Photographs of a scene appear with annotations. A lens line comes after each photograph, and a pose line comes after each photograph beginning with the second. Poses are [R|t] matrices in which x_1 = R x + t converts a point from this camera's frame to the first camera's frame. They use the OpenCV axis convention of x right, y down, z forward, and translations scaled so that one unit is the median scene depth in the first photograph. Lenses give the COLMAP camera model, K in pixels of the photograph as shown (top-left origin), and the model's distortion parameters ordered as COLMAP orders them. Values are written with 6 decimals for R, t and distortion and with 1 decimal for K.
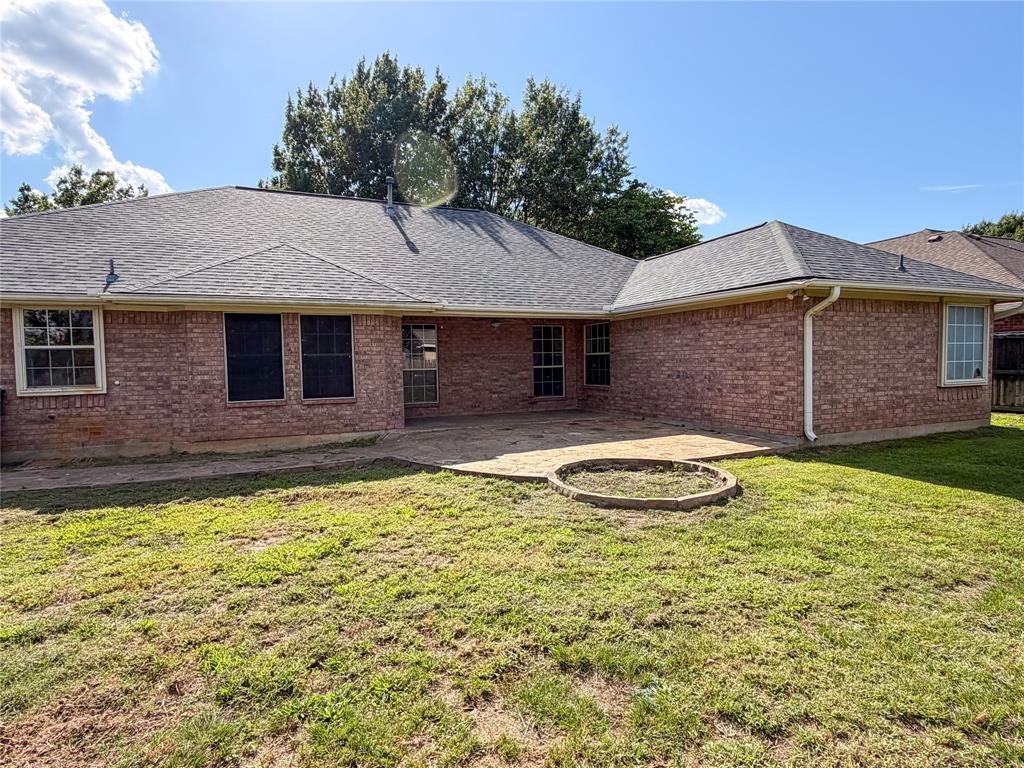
lens RADIAL K [[559.8, 0, 512.0], [0, 559.8, 384.0], [0, 0, 1]] dist [0.000740, -0.000282]
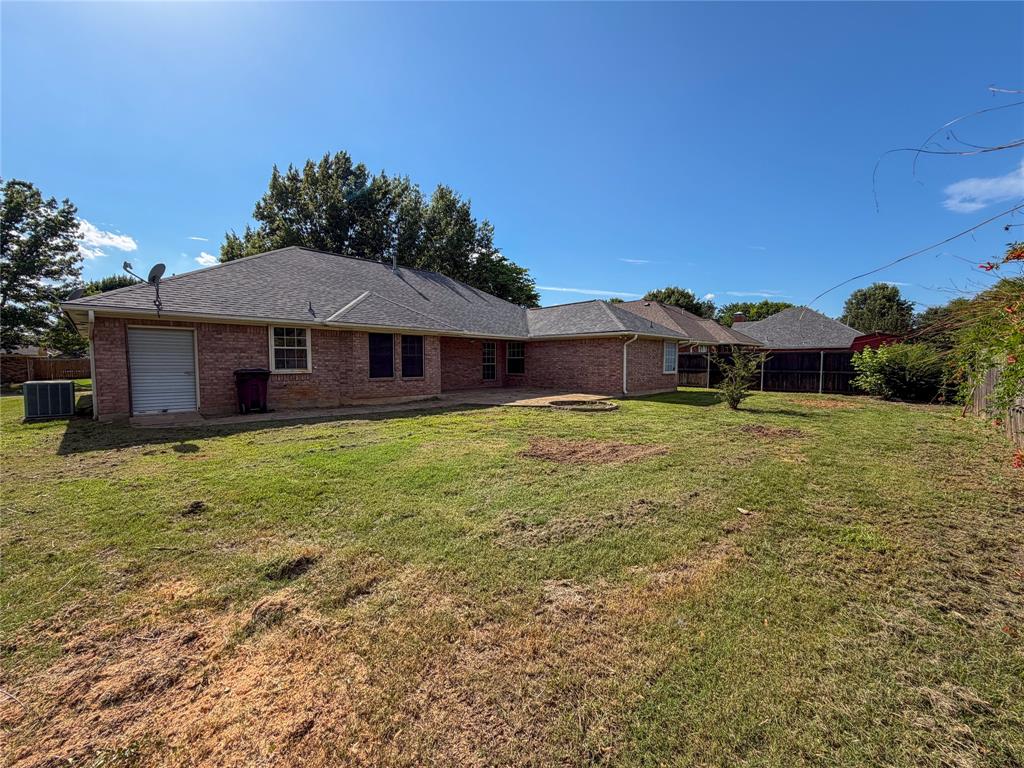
lens RADIAL K [[408.5, 0, 510.1], [0, 408.5, 383.3], [0, 0, 1]] dist [0.000134, -0.000014]
pose [[0.933553, 0.000441, 0.358439, -0.661732], [-0.003934, 0.999952, 0.009016, 0.040146], [-0.358418, -0.009827, 0.933510, -0.578019]]
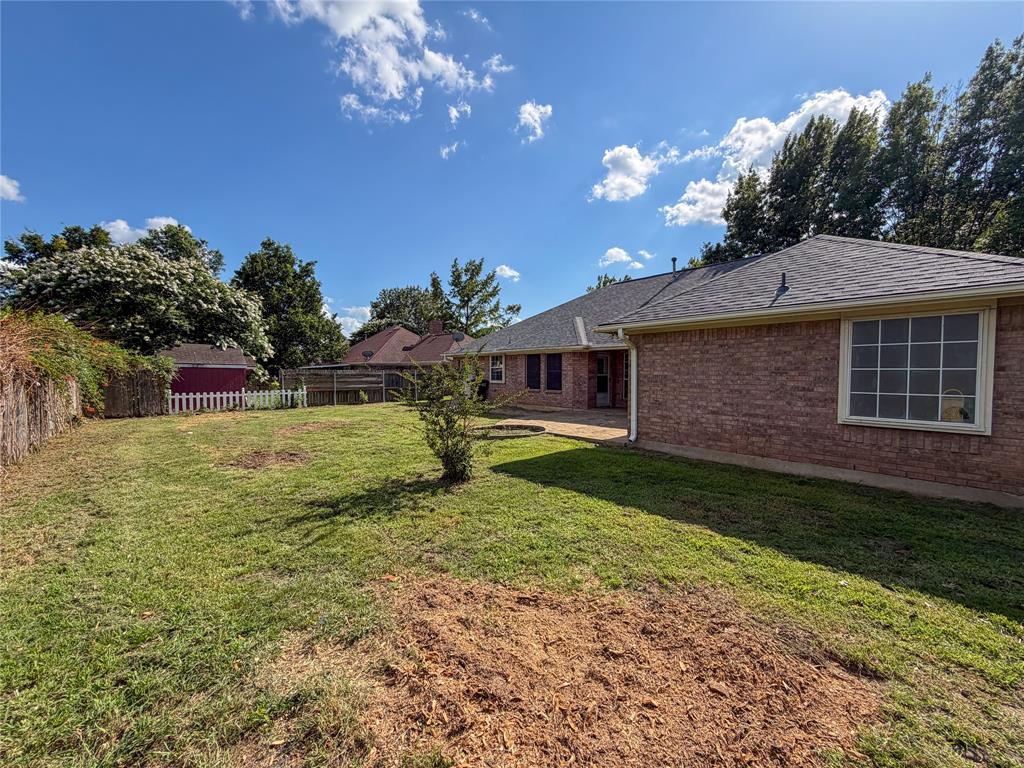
lens RADIAL K [[409.7, 0, 512.0], [0, 409.7, 384.0], [0, 0, 1]] dist [0.012741, 0.000062]
pose [[0.282460, 0.046942, -0.958130, 1.504618], [-0.043761, 0.998393, 0.036013, -0.065225], [0.958281, 0.031757, 0.284060, 0.475876]]
